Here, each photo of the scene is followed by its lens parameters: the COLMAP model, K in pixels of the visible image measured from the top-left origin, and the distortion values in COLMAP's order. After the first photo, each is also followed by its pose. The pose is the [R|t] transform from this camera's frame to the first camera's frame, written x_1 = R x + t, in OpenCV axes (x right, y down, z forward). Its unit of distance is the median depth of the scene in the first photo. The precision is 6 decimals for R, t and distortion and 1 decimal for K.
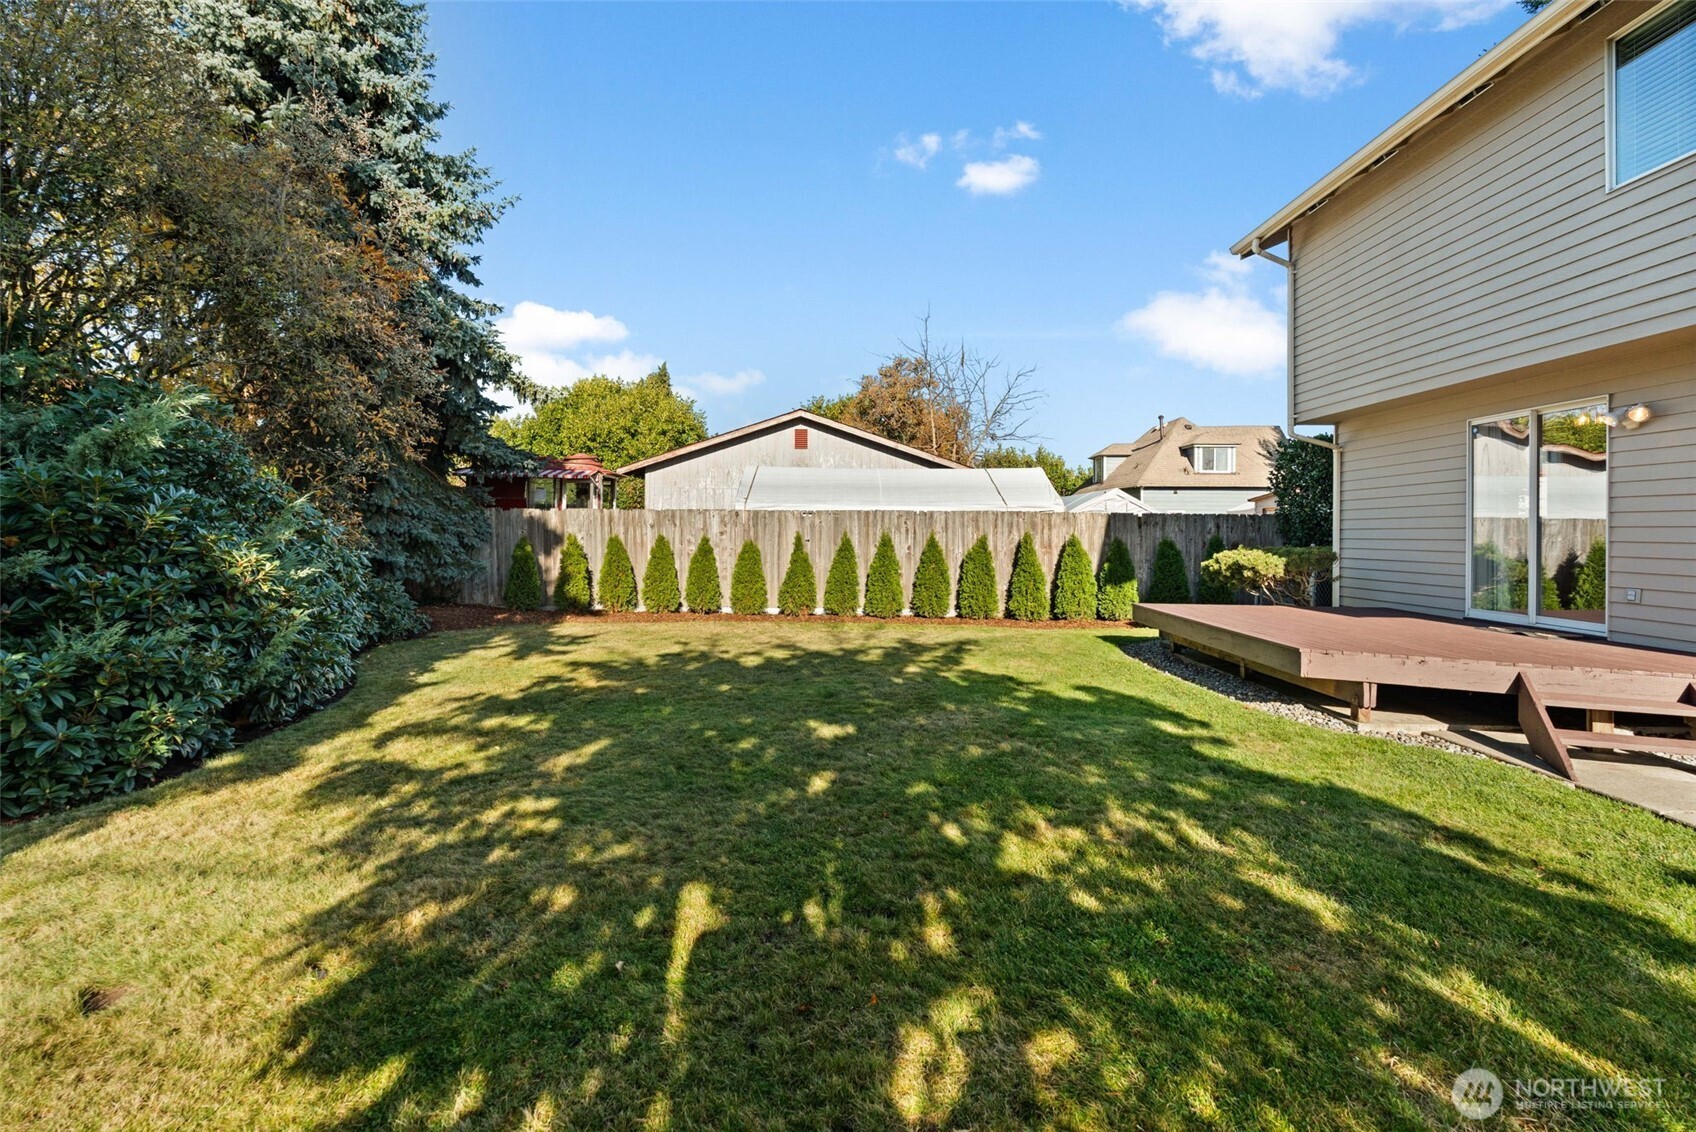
lens RADIAL K [[759.1, 0, 842.4], [0, 759.1, 542.0], [0, 0, 1]] dist [-0.007401, -0.000243]
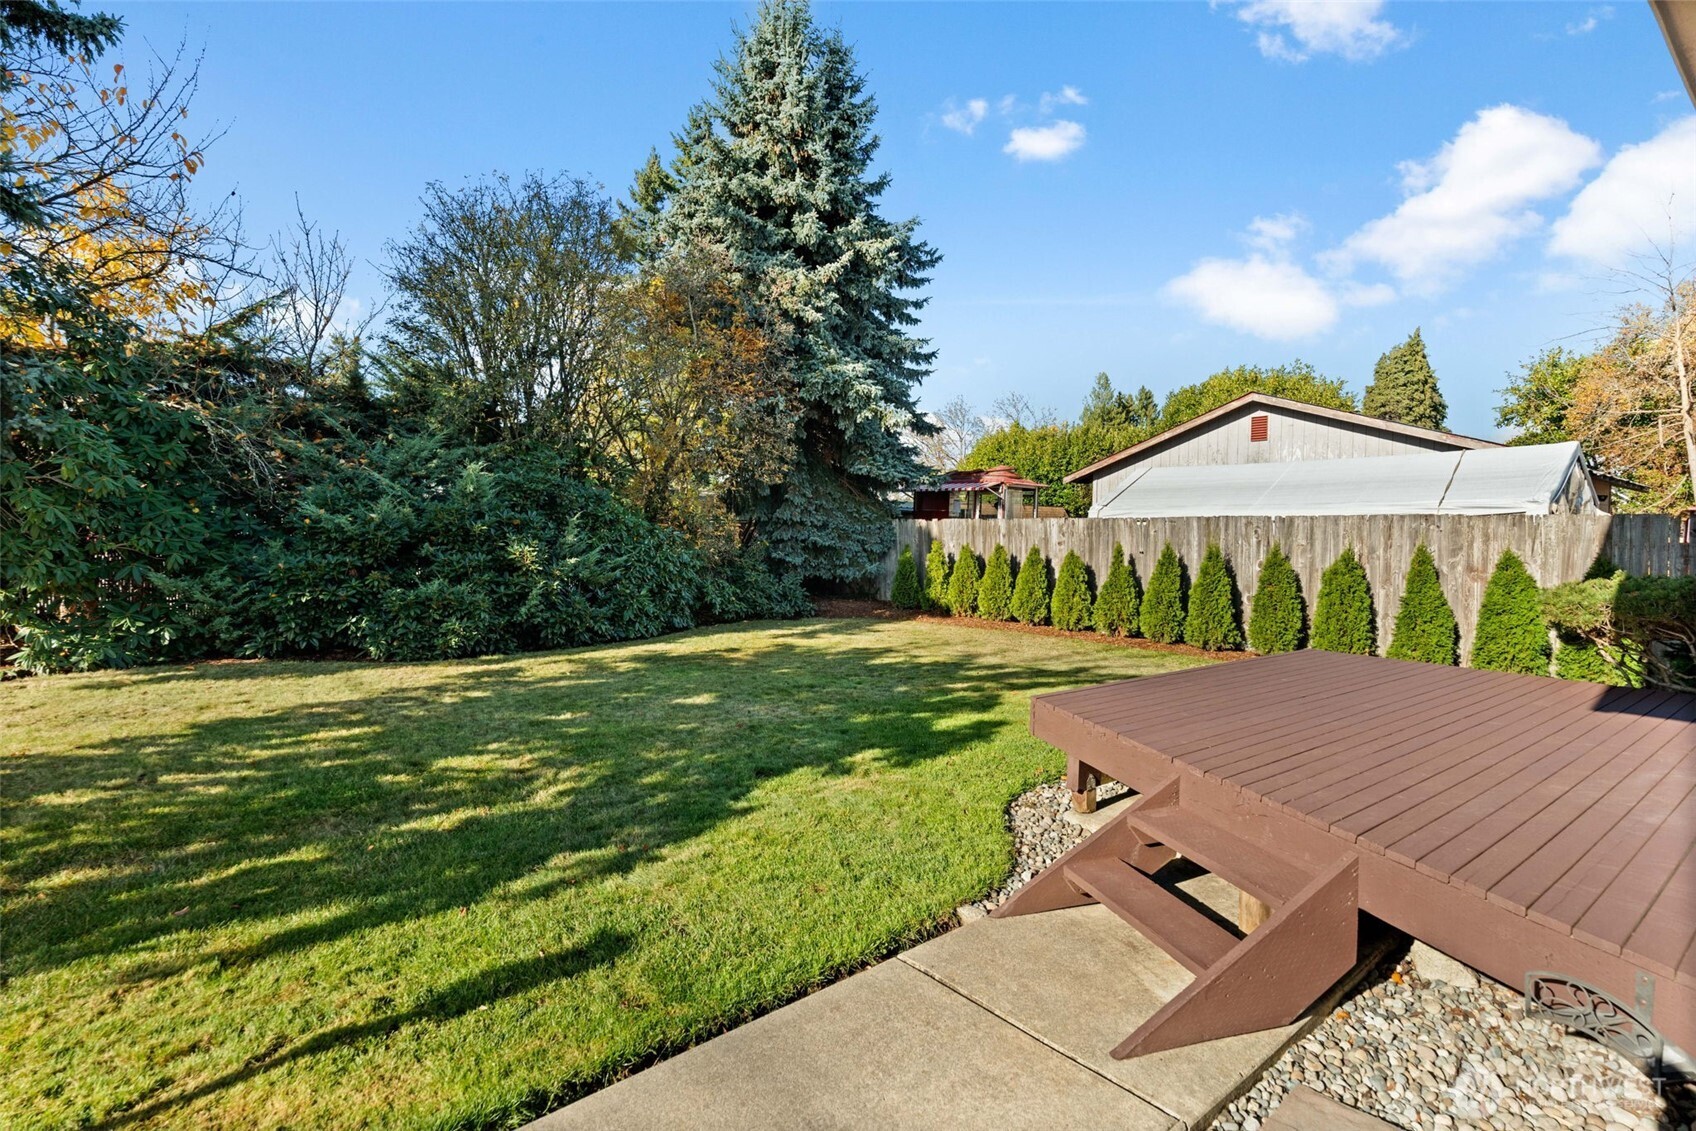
lens RADIAL K [[827.1, 0, 846.3], [0, 827.1, 538.9], [0, 0, 1]] dist [-0.002454, -0.000197]
pose [[0.626256, 0.005969, -0.779595, 1.119631], [-0.021397, 0.999726, -0.009534, -0.002008], [0.779324, 0.022652, 0.626212, 0.342958]]
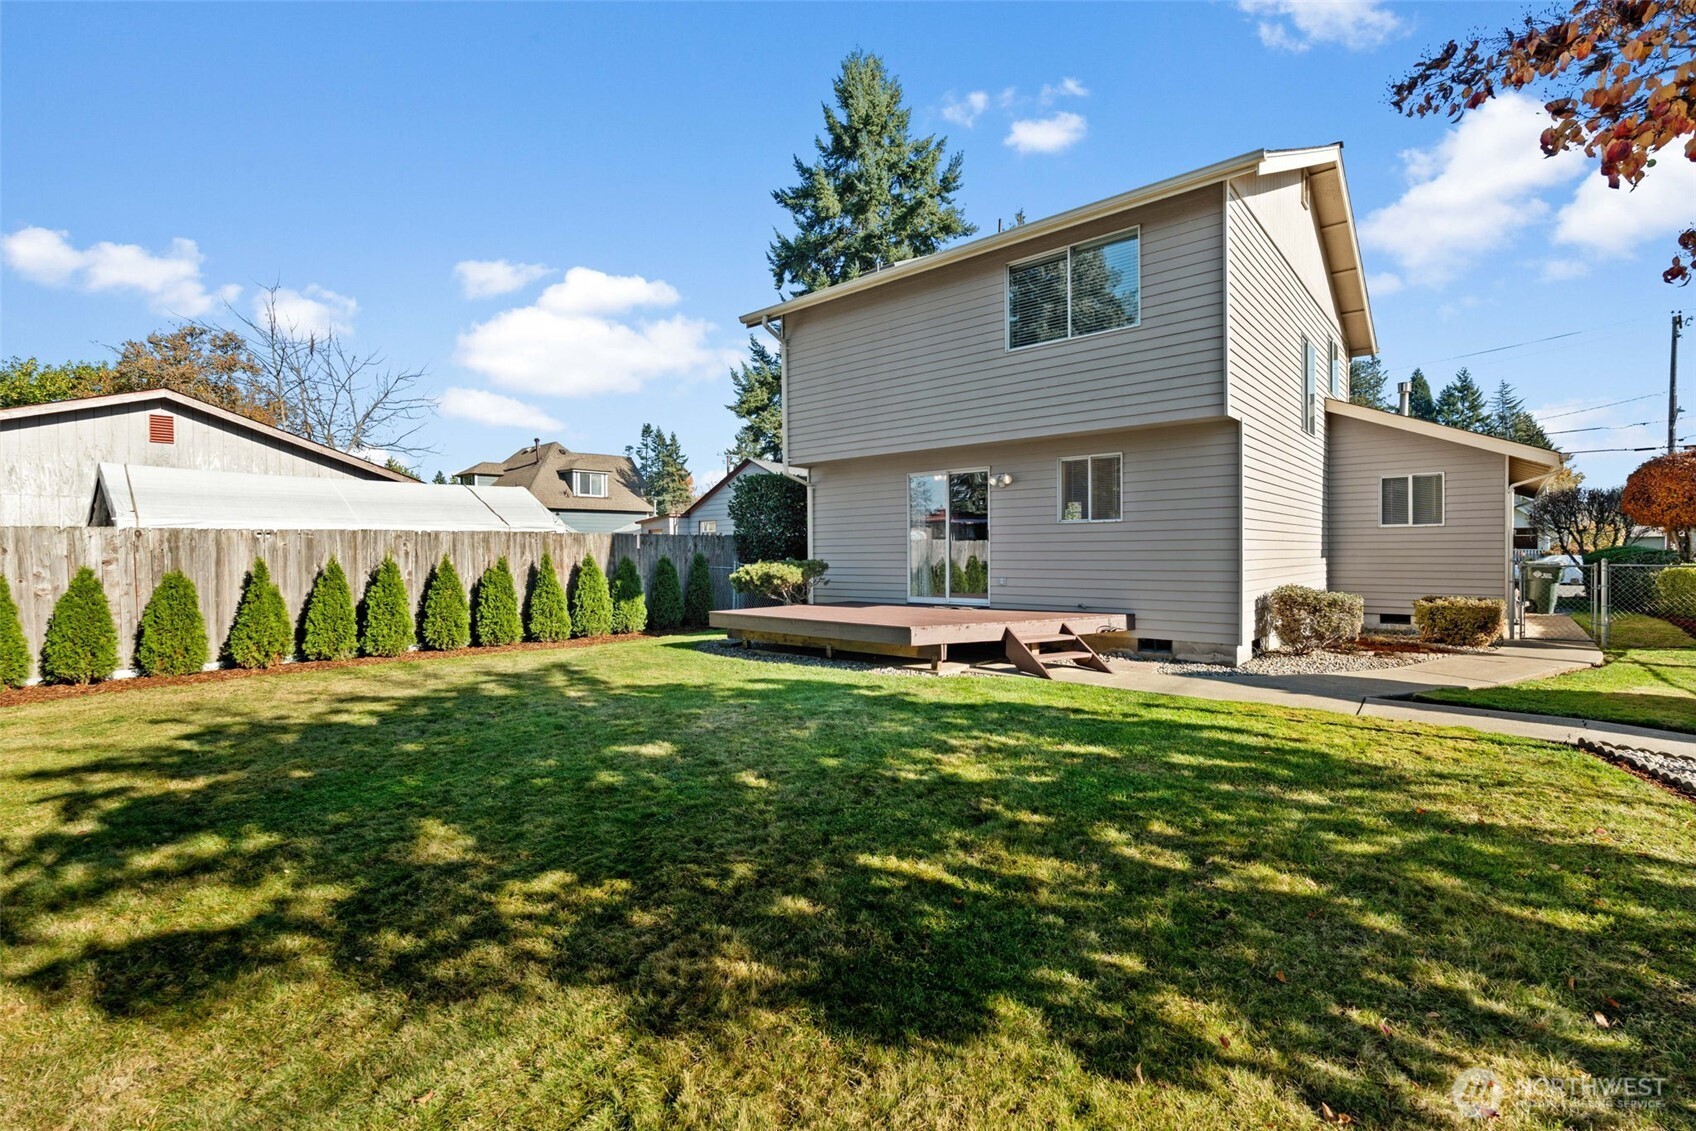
lens RADIAL K [[754.2, 0, 844.1], [0, 754.2, 577.9], [0, 0, 1]] dist [-0.002676, -0.000088]
pose [[0.644303, -0.042477, 0.763590, -0.589235], [0.026219, 0.999096, 0.033455, -0.006803], [-0.764321, -0.001535, 0.644834, 0.151222]]
